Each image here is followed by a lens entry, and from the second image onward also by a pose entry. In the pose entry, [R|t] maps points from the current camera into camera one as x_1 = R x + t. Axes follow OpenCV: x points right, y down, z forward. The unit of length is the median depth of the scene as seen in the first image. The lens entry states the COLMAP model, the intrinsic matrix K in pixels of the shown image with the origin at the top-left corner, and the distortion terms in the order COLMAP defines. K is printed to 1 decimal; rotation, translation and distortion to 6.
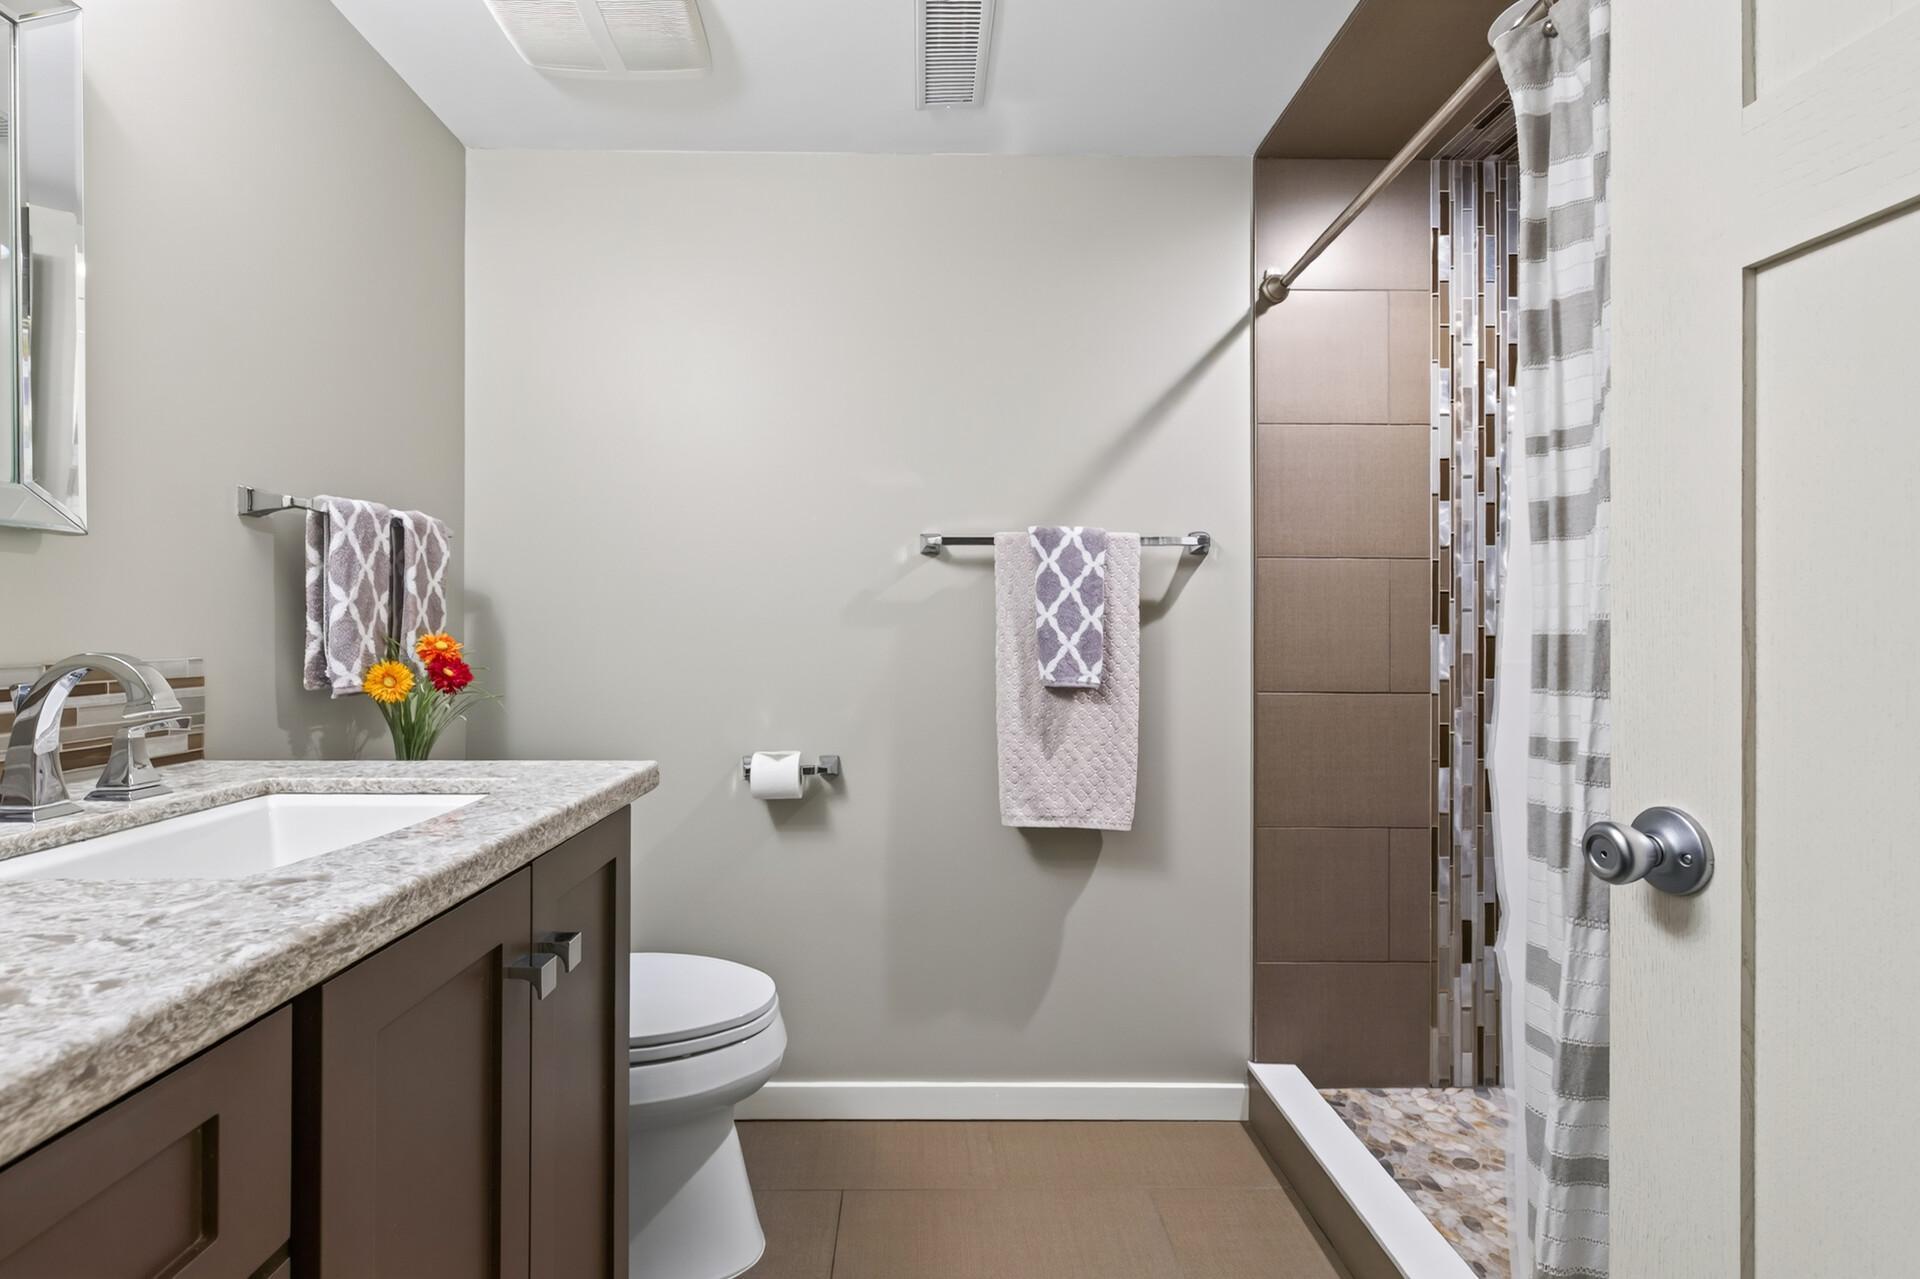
lens RADIAL K [[890.7, 0, 960.0], [0, 890.7, 639.5], [0, 0, 1]] dist [0.000010, -0.001212]
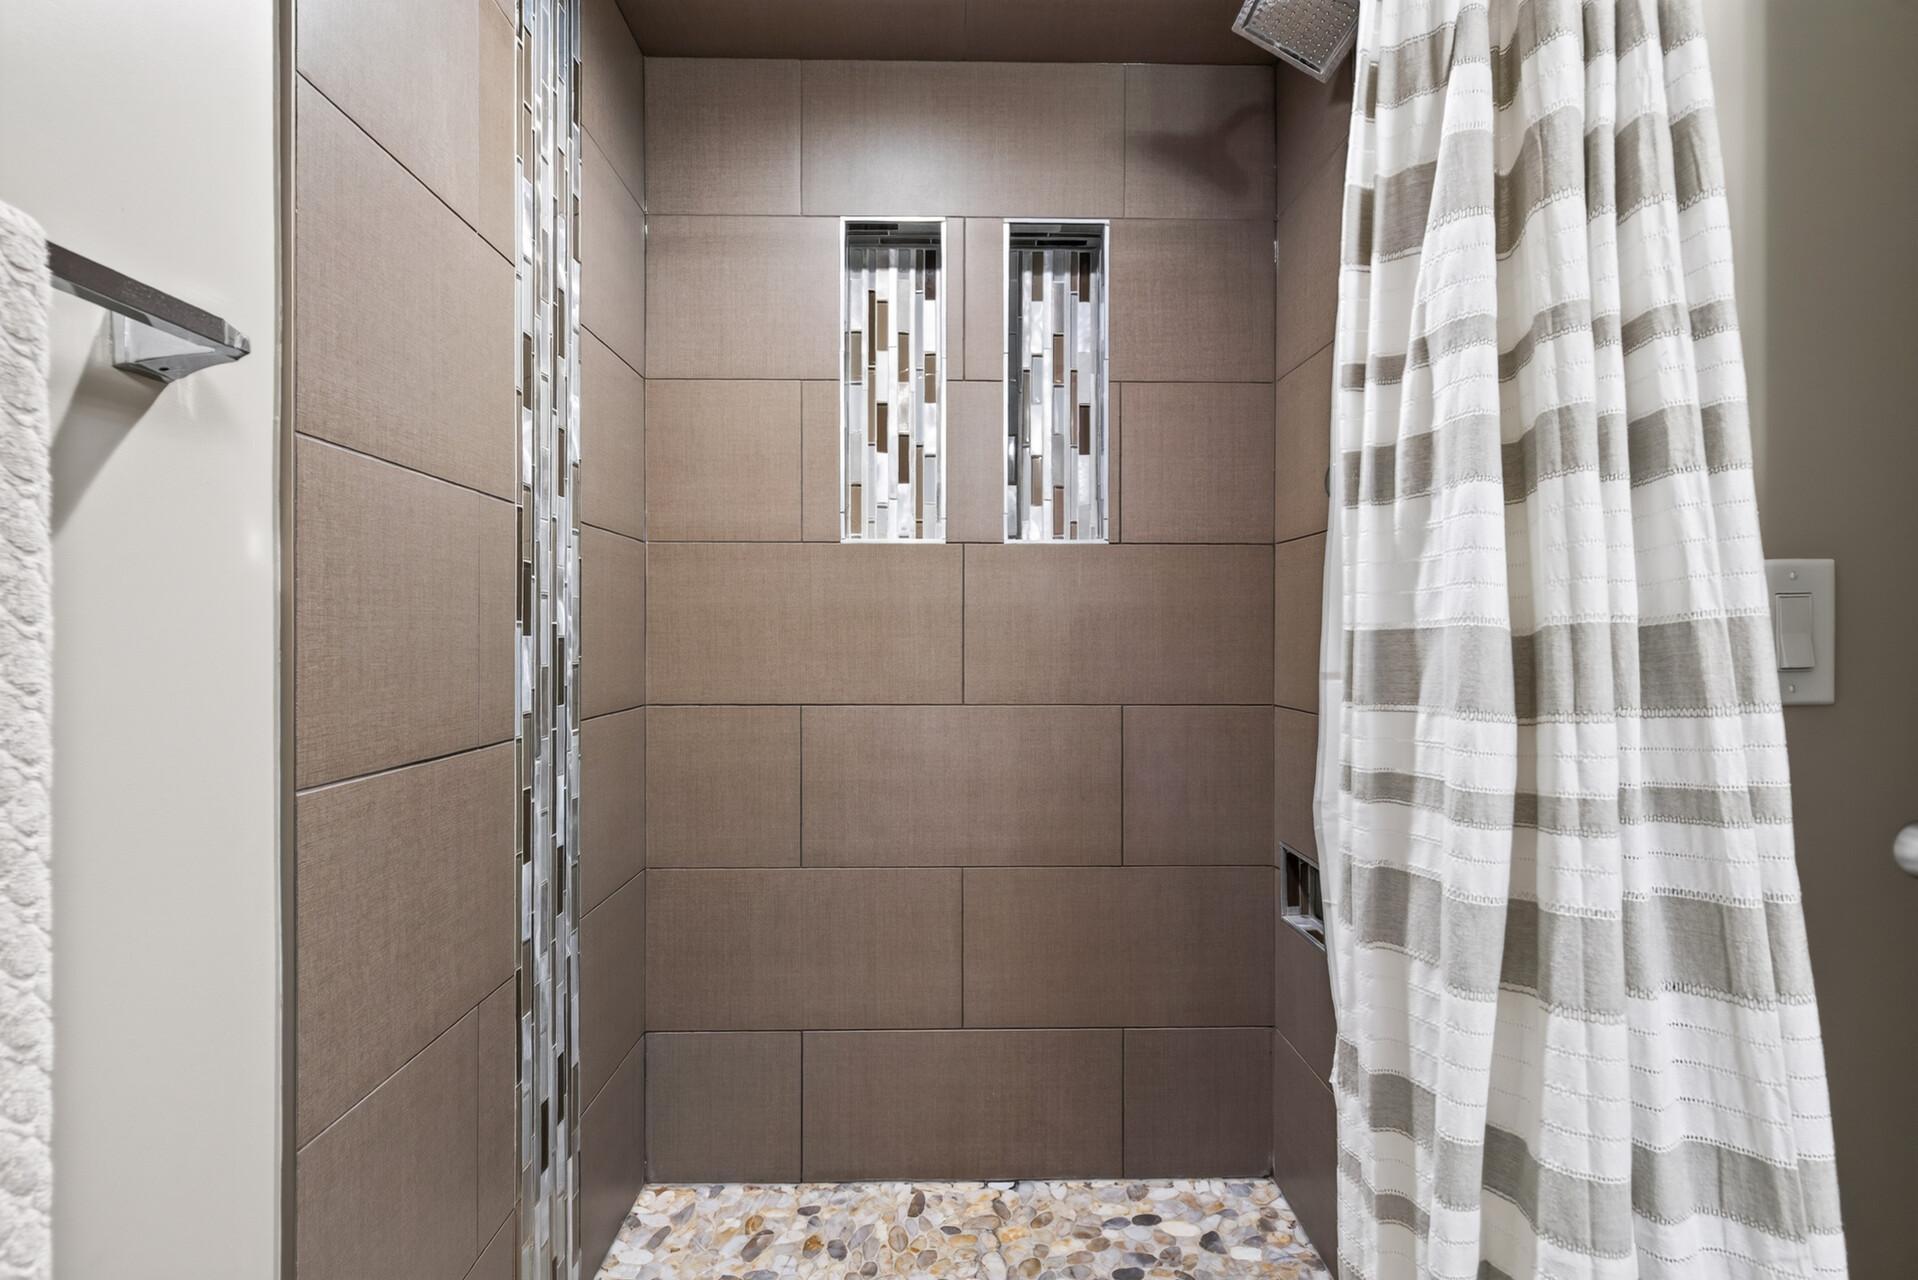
lens RADIAL K [[889.7, 0, 959.0], [0, 889.7, 640.0], [0, 0, 1]] dist [0.000010, -0.001212]
pose [[-0.006245, -0.001660, 0.999979, -0.046309], [0.000383, 0.999999, 0.001663, -0.005034], [-0.999980, 0.000393, -0.006244, 0.817043]]
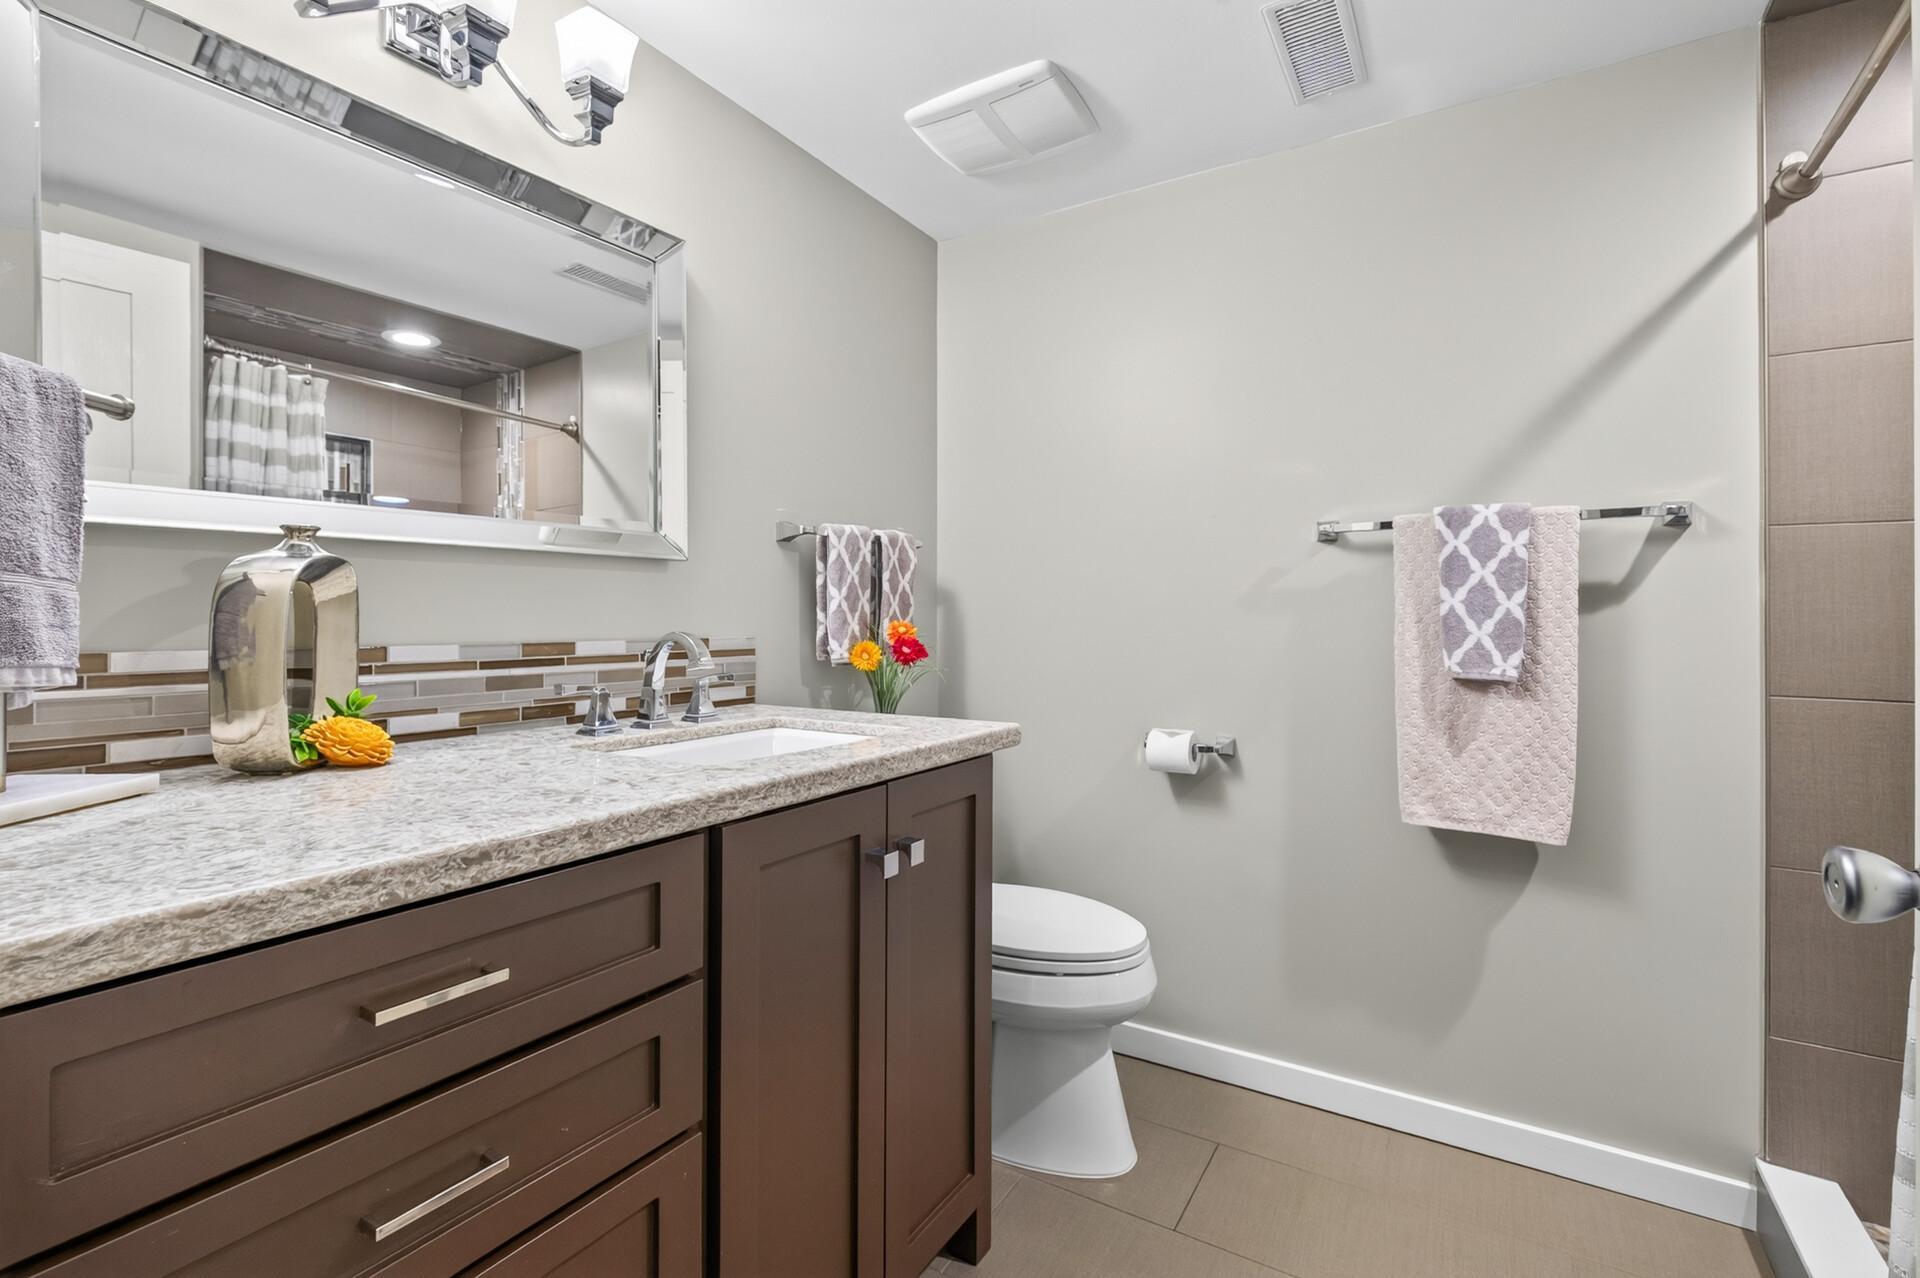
lens RADIAL K [[875.3, 0, 963.2], [0, 875.3, 629.9], [0, 0, 1]] dist [0.000130, 0.000130]
pose [[0.844118, 0.006384, -0.536119, 0.165100], [-0.003991, 0.999976, 0.005625, -0.000592], [0.536143, -0.002609, 0.844123, -0.048516]]
